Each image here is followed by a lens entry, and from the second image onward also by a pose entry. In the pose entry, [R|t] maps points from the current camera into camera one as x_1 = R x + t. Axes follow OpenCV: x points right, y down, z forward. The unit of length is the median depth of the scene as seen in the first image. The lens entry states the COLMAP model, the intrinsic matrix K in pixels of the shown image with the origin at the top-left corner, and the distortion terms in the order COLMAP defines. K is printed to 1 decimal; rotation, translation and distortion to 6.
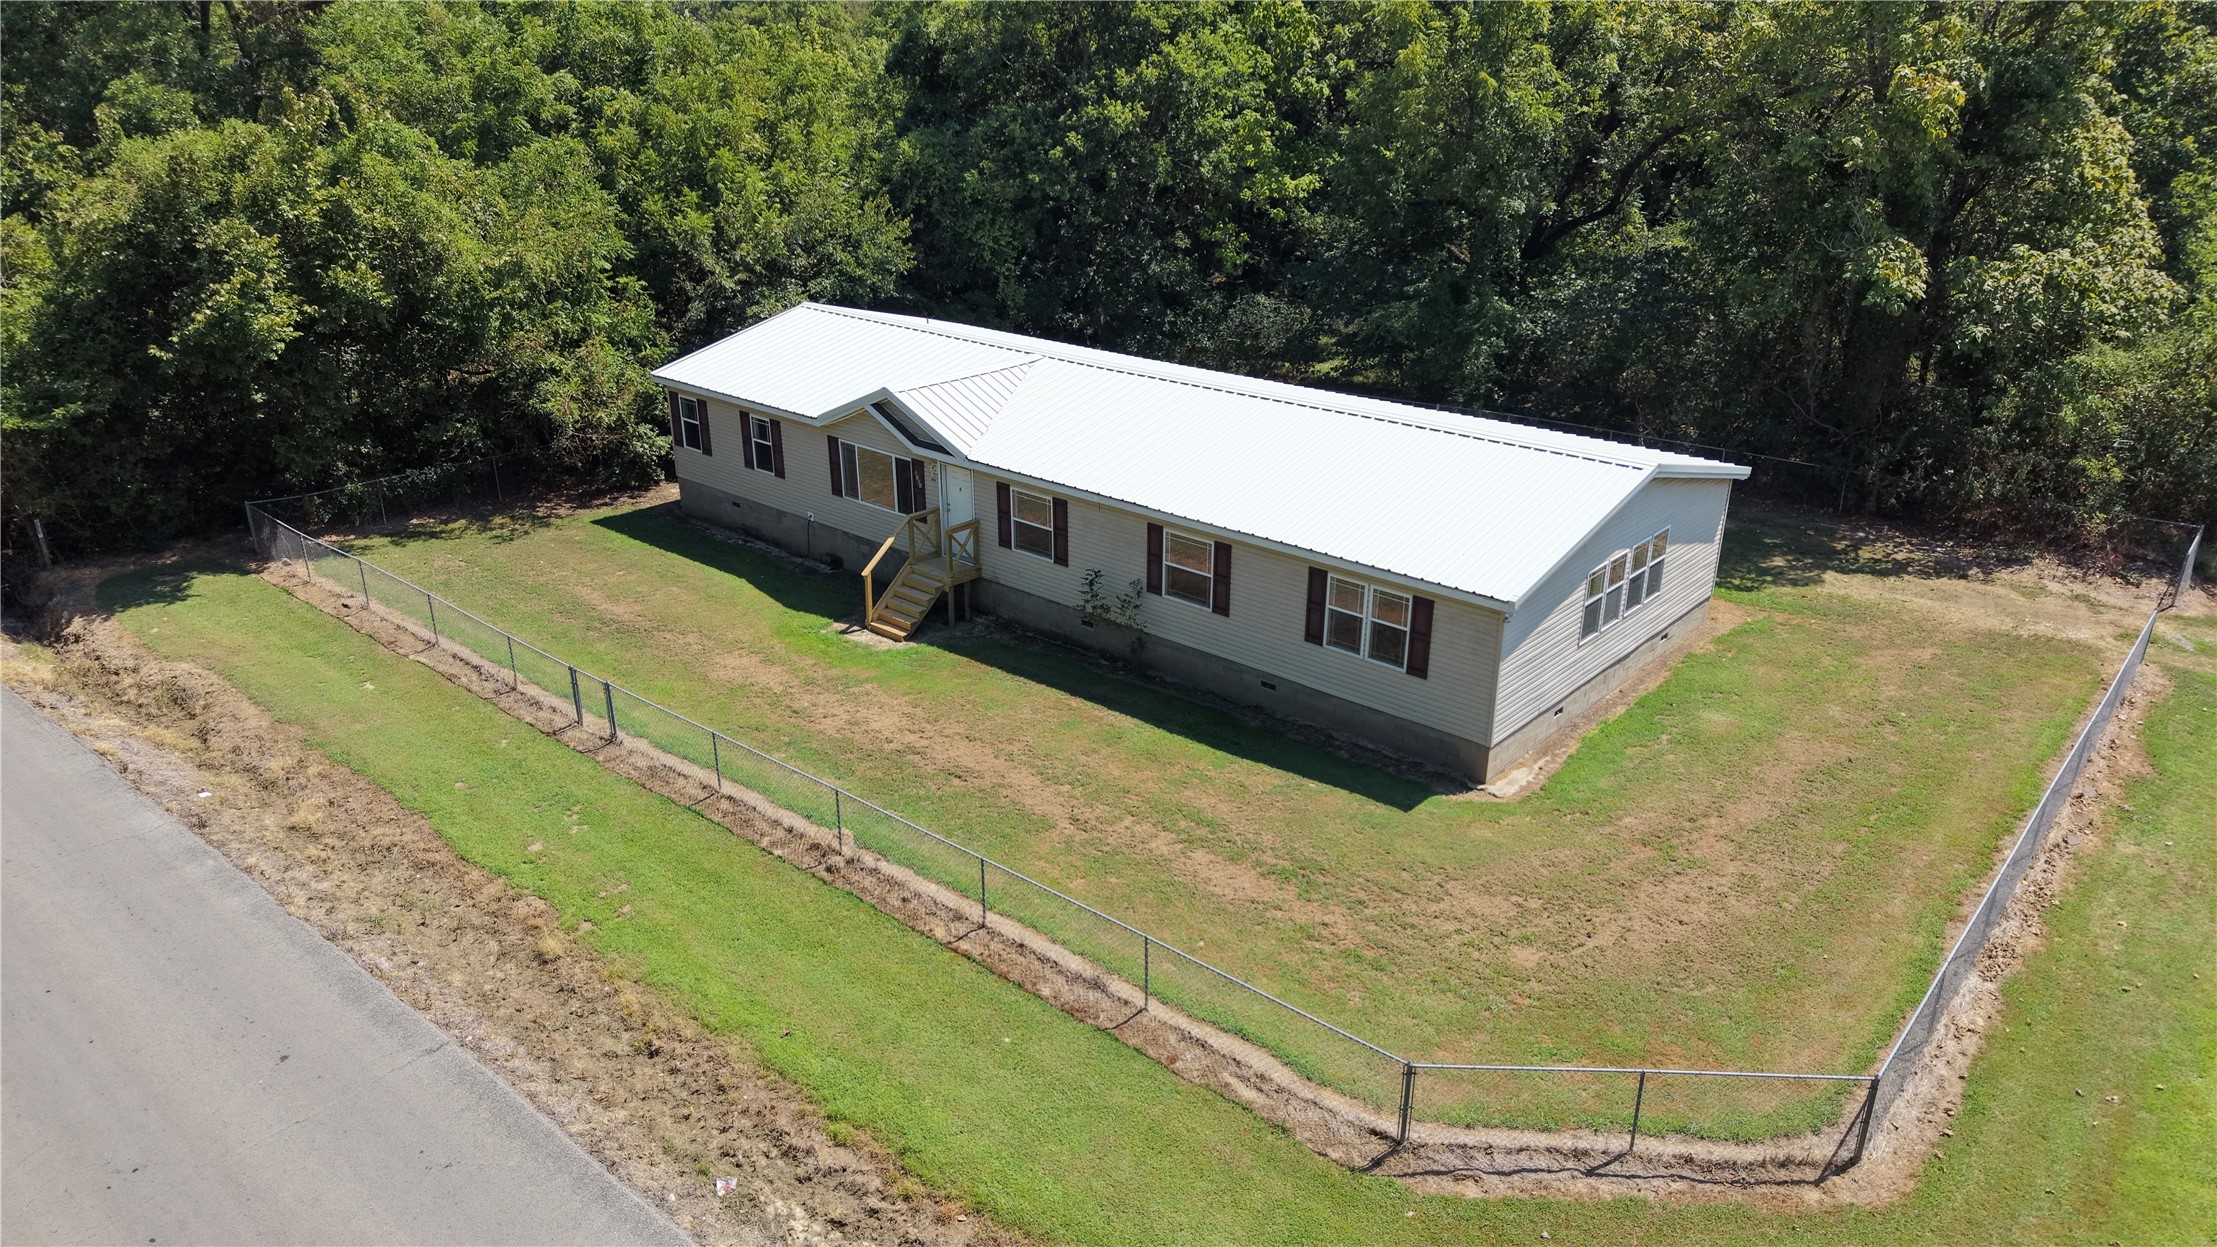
lens RADIAL K [[1483.5, 0, 1102.0], [0, 1483.5, 621.2], [0, 0, 1]] dist [0.038293, -0.039789]
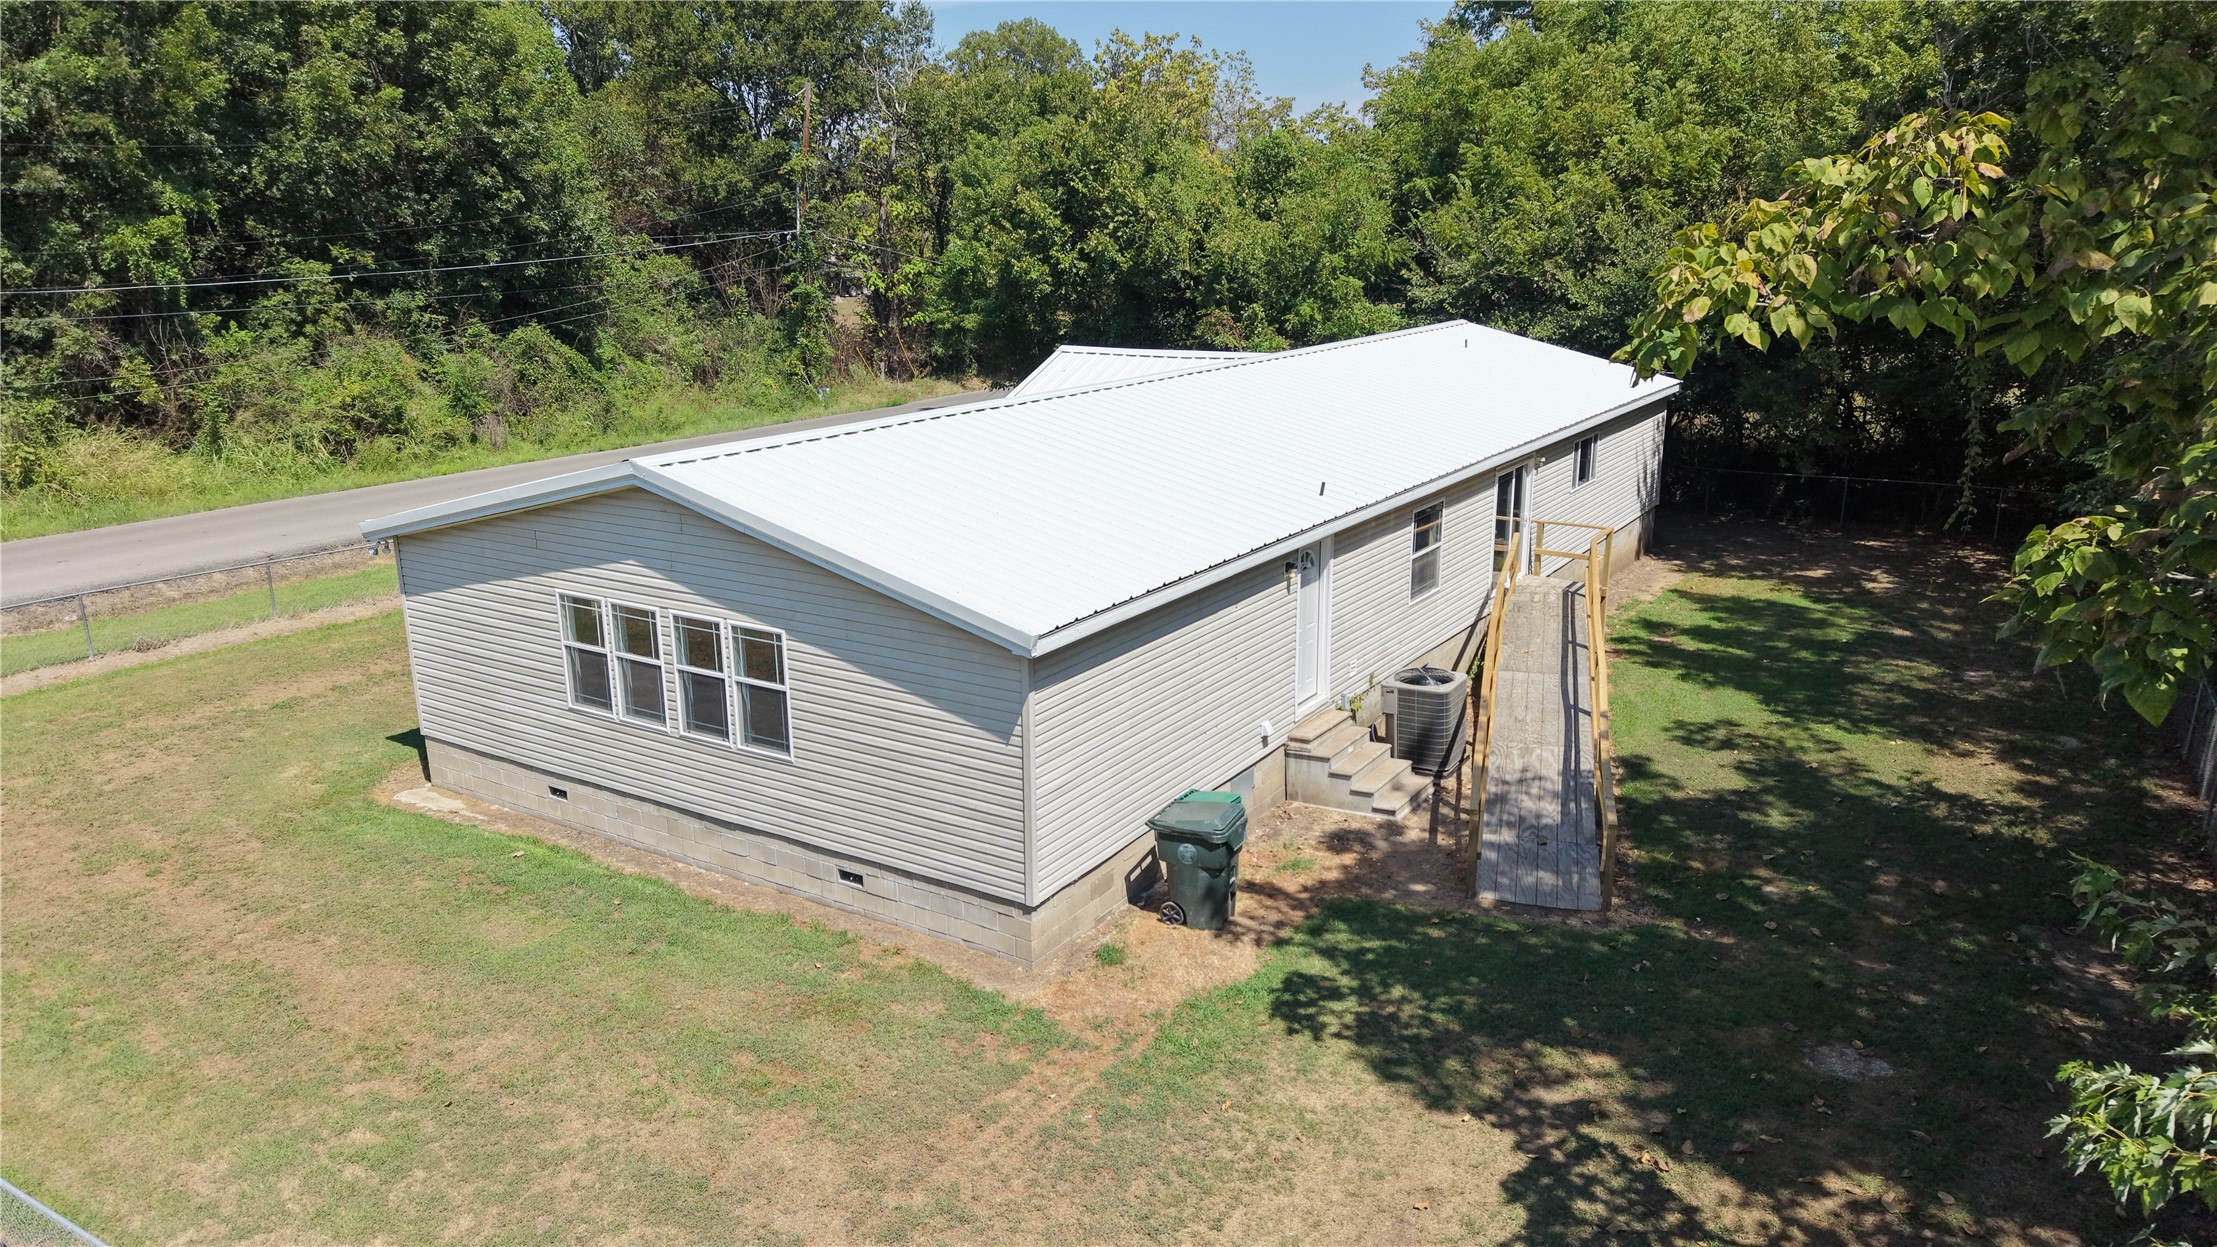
lens RADIAL K [[1483.5, 0, 1102.0], [0, 1483.5, 621.2], [0, 0, 1]] dist [0.038293, -0.039789]
pose [[0.153566, 0.252884, -0.955231, 0.940281], [-0.362216, 0.913815, 0.183689, -0.213664], [0.919357, 0.317792, 0.231930, 1.027998]]
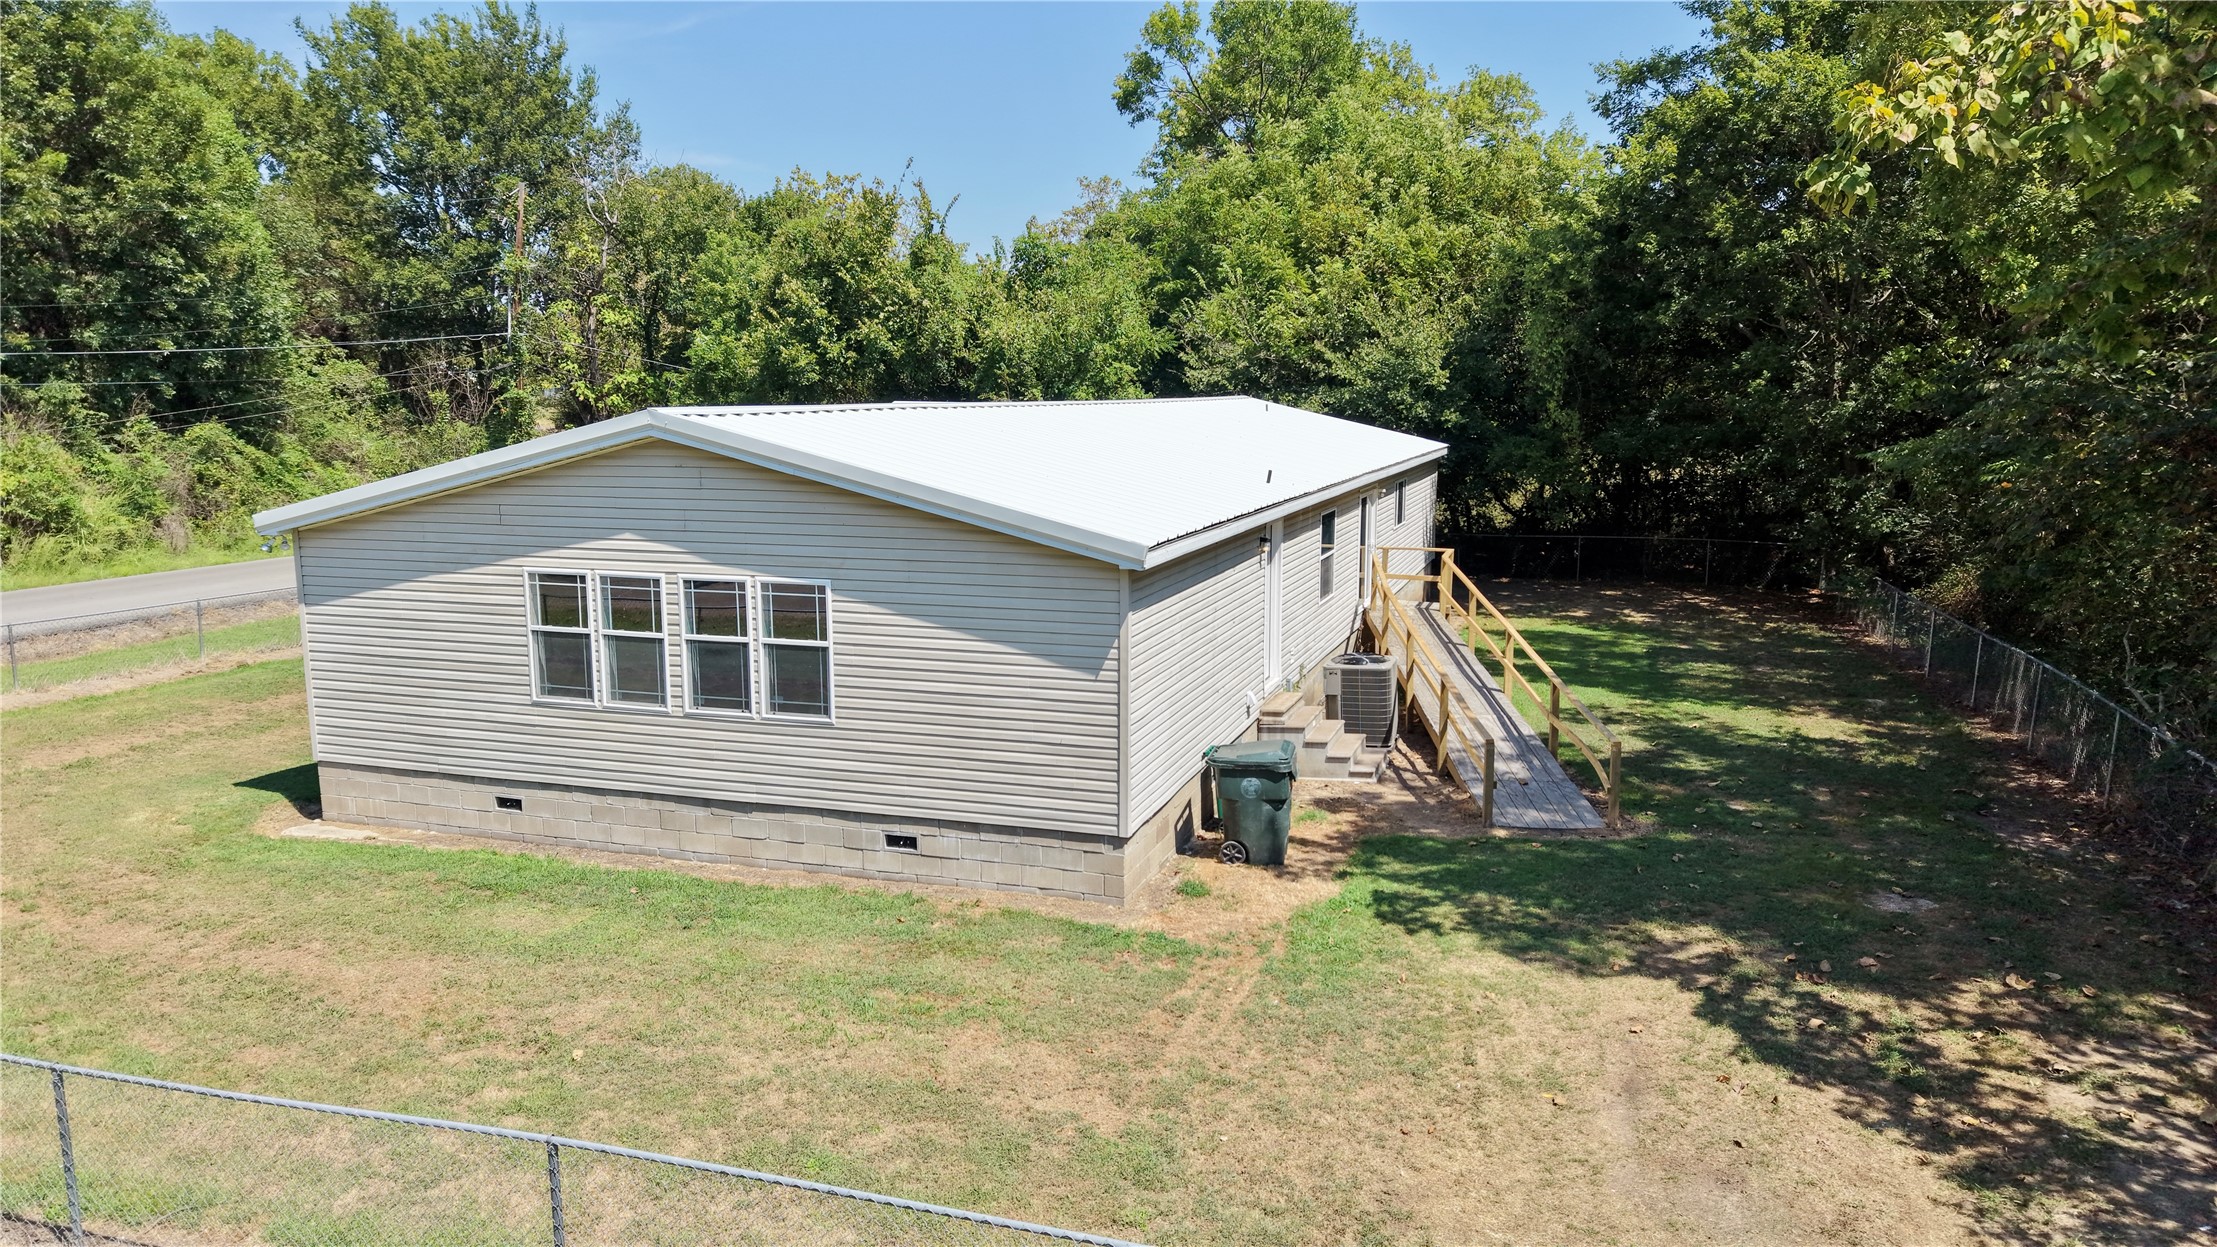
lens RADIAL K [[1483.5, 0, 1102.0], [0, 1483.5, 621.2], [0, 0, 1]] dist [0.038293, -0.039789]
pose [[0.390005, 0.141320, -0.909904, 0.914320], [-0.344802, 0.938673, -0.002001, -0.086047], [0.853820, 0.314517, 0.414814, 0.918095]]
